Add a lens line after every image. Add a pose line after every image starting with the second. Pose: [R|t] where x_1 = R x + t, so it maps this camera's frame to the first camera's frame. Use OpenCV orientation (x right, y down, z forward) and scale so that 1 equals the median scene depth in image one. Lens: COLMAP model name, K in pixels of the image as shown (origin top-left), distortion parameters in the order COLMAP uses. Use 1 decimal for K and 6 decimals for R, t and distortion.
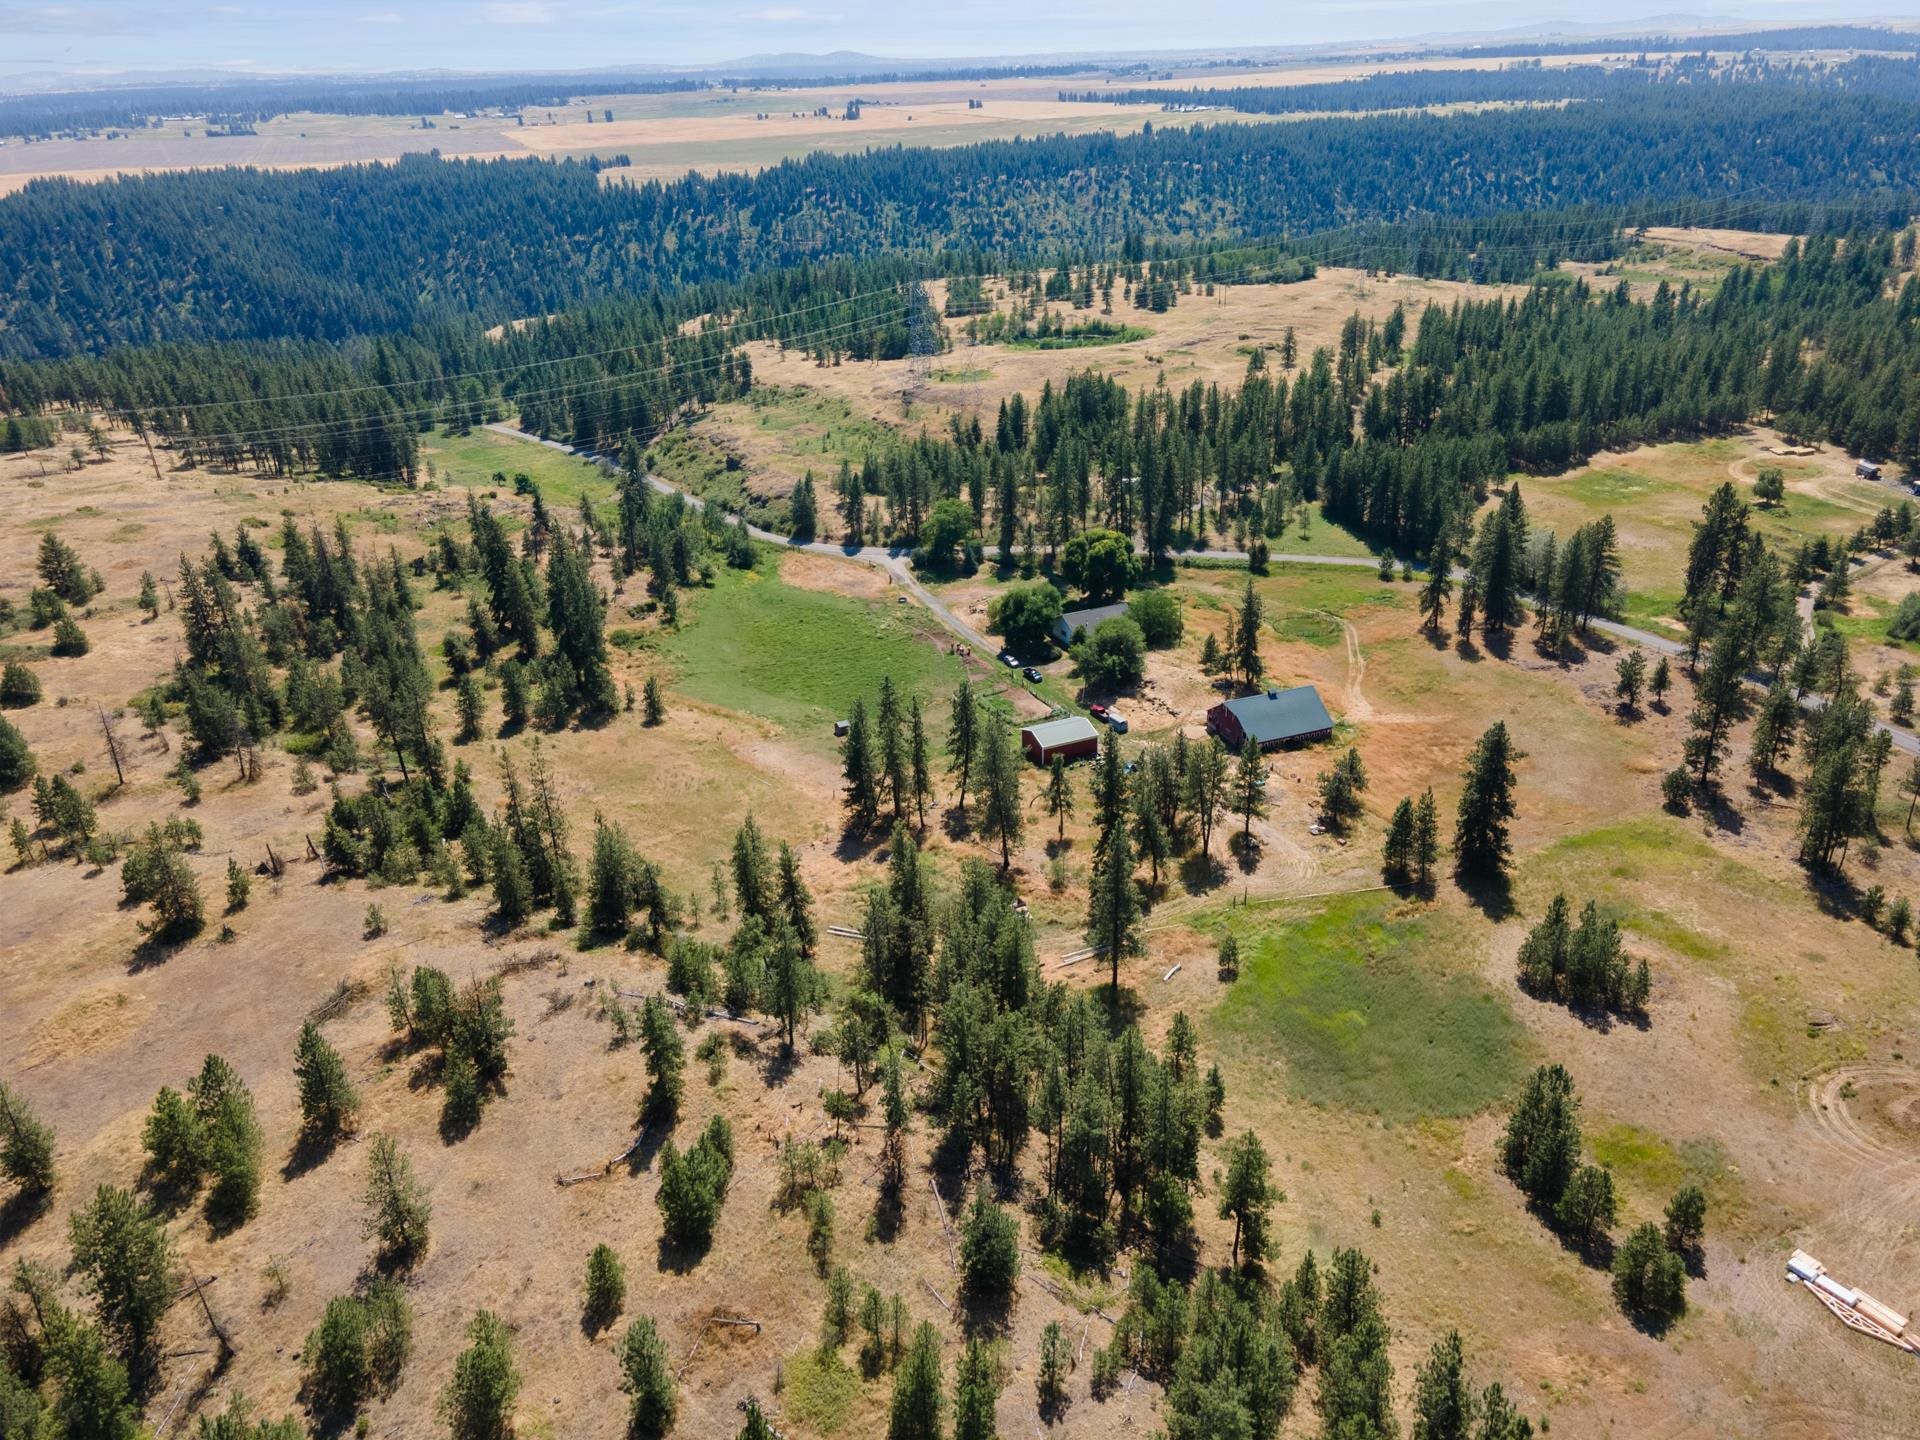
lens RADIAL K [[1407.9, 0, 948.6], [0, 1407.9, 717.6], [0, 0, 1]] dist [0.008508, 0.064624]
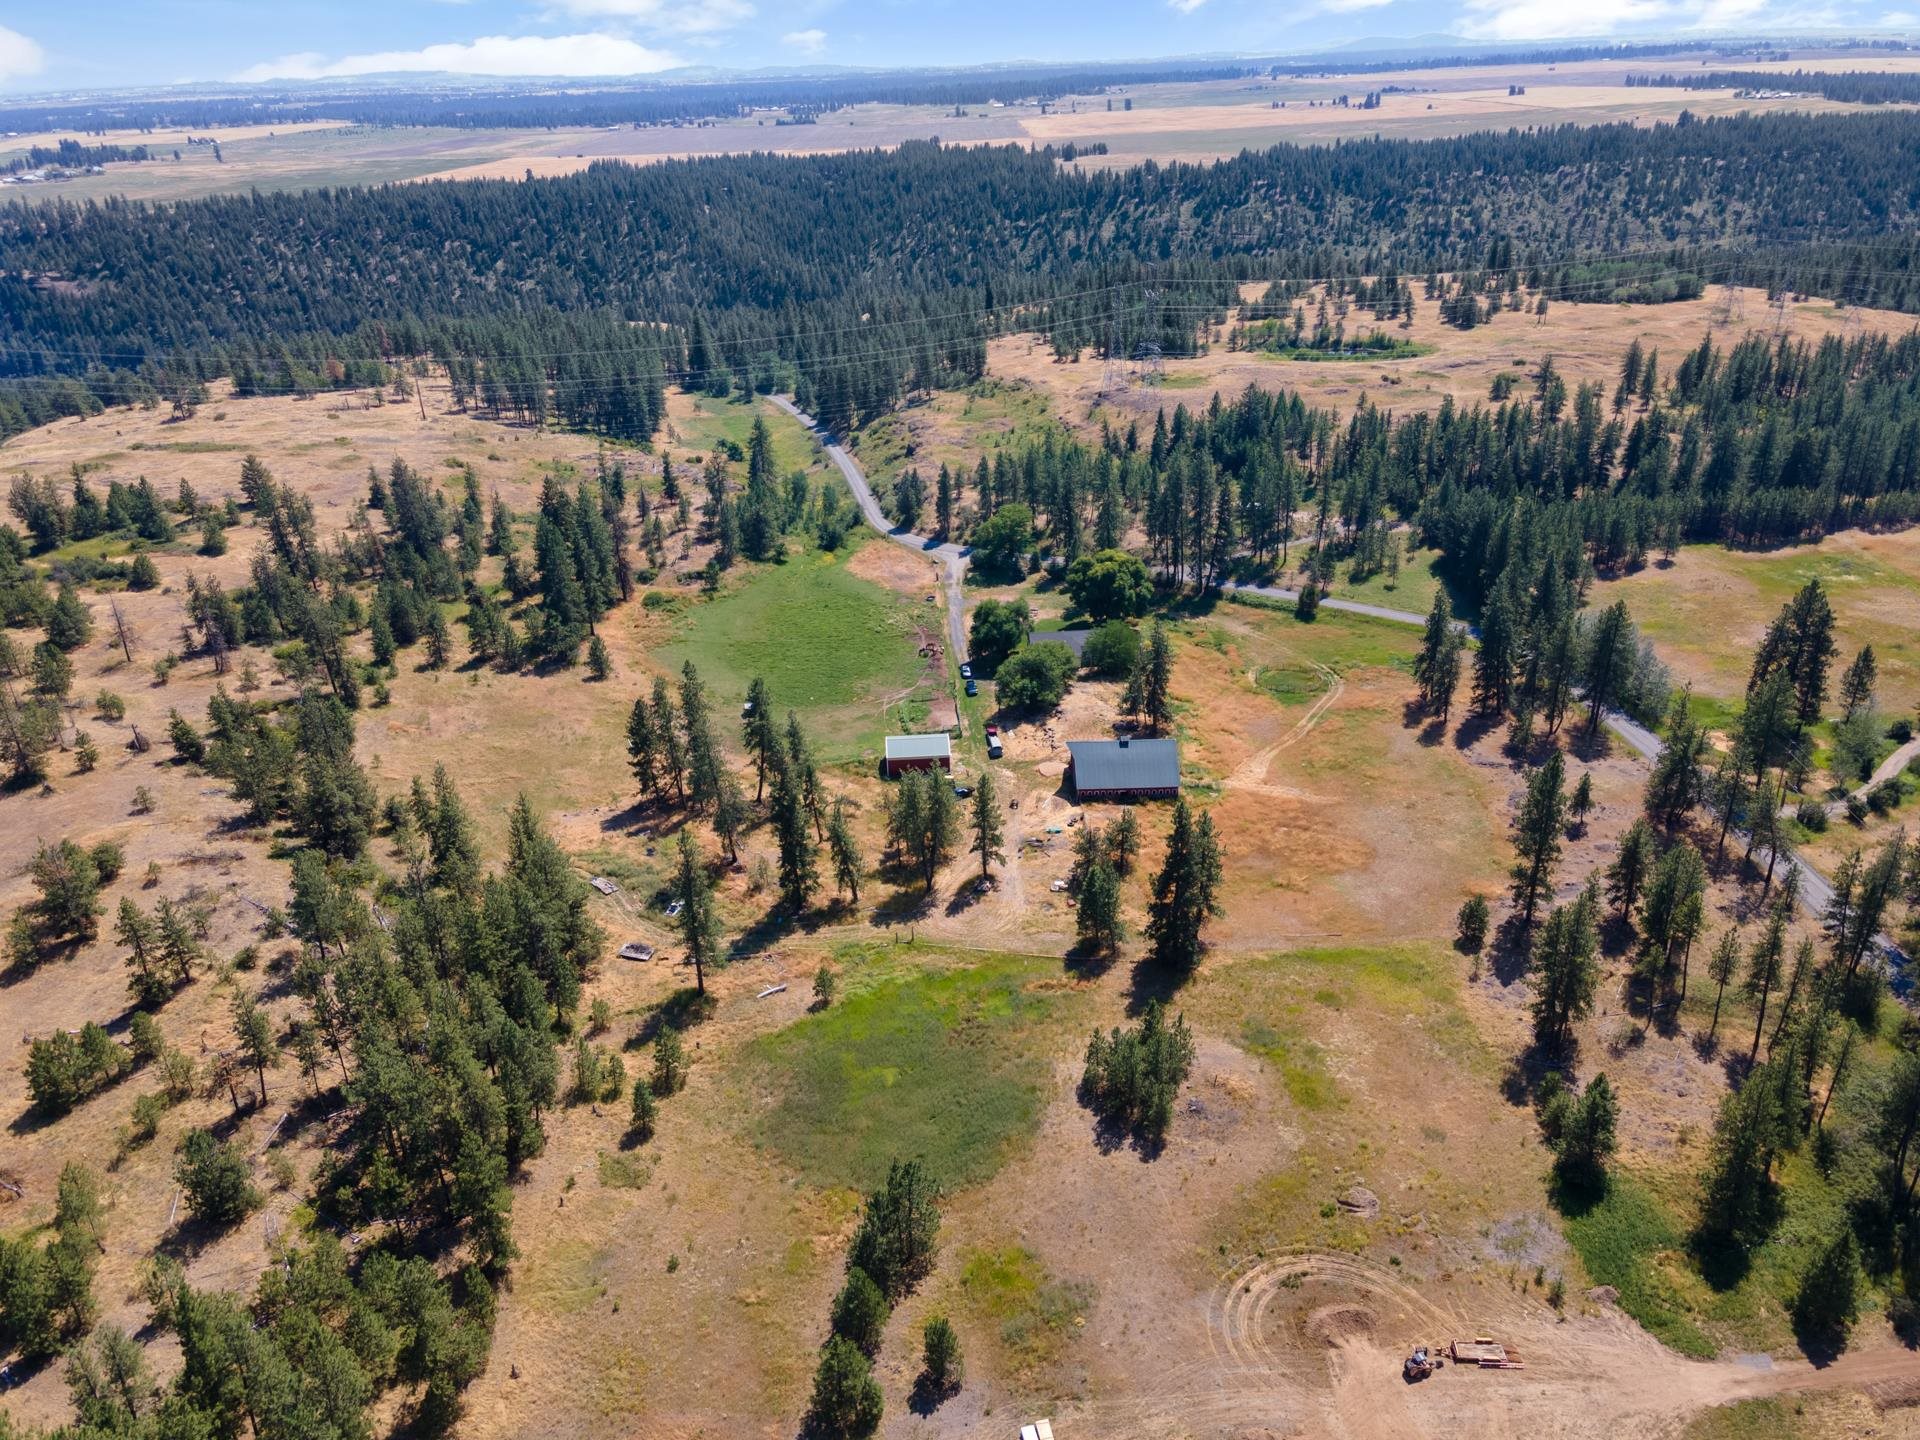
lens RADIAL K [[1407.9, 0, 948.6], [0, 1407.9, 717.6], [0, 0, 1]] dist [0.008508, 0.064624]
pose [[0.931965, 0.153454, -0.328471, 0.079866], [-0.150965, 0.987980, 0.033232, -0.008660], [0.329623, 0.018616, 0.943929, 0.014361]]
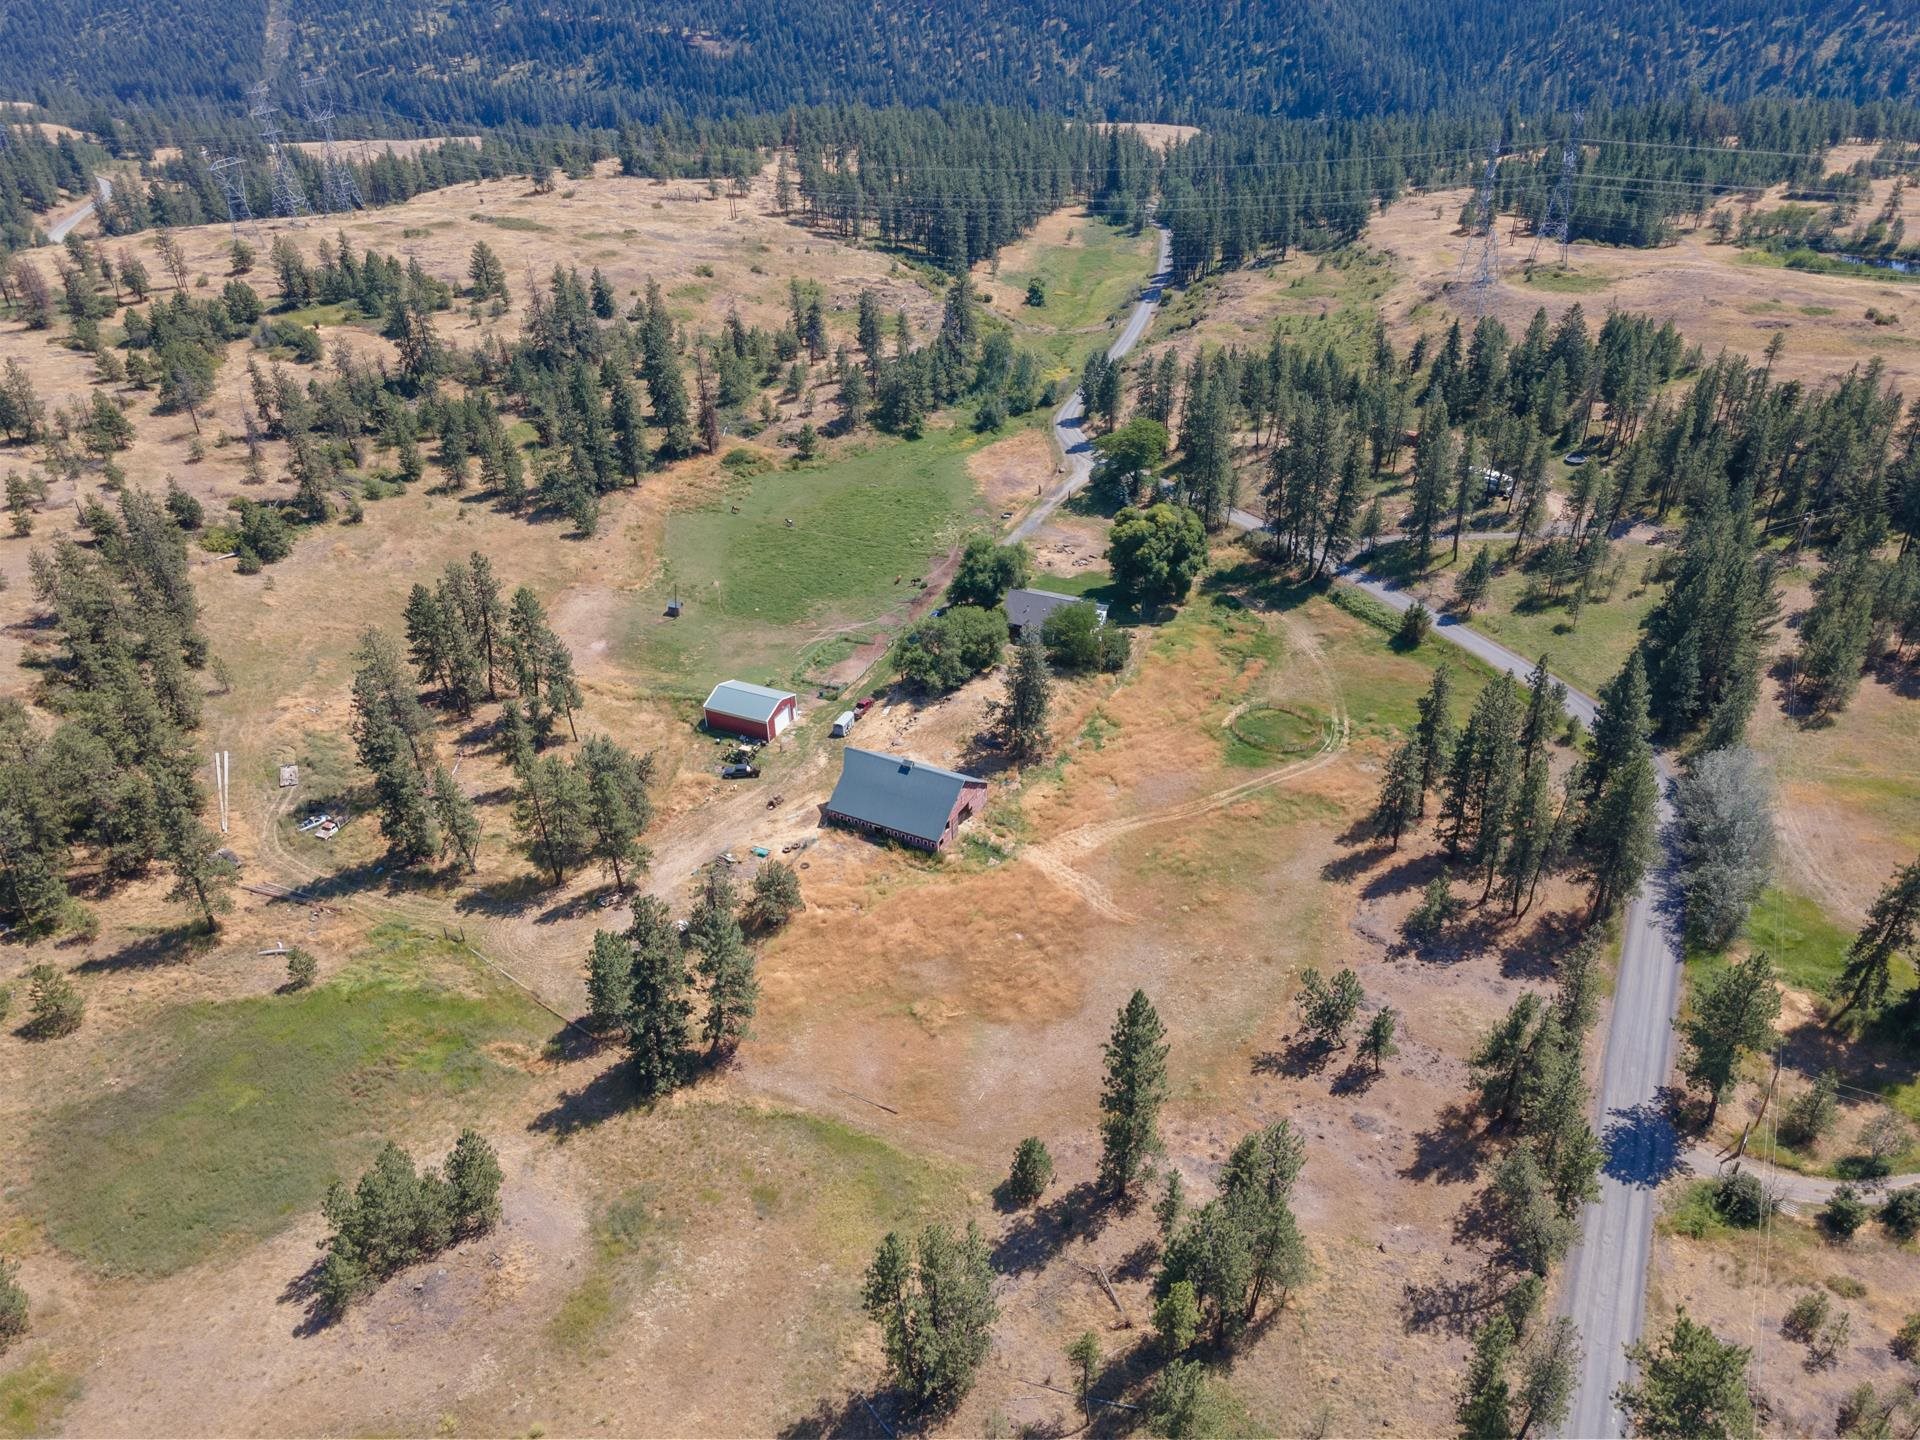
lens RADIAL K [[1410.3, 0, 950.8], [0, 1410.3, 717.0], [0, 0, 1]] dist [0.004598, 0.060736]
pose [[0.660670, 0.409054, -0.629436, 0.132103], [-0.319163, 0.911995, 0.257681, -0.045111], [0.679448, 0.030651, 0.733083, 0.088054]]
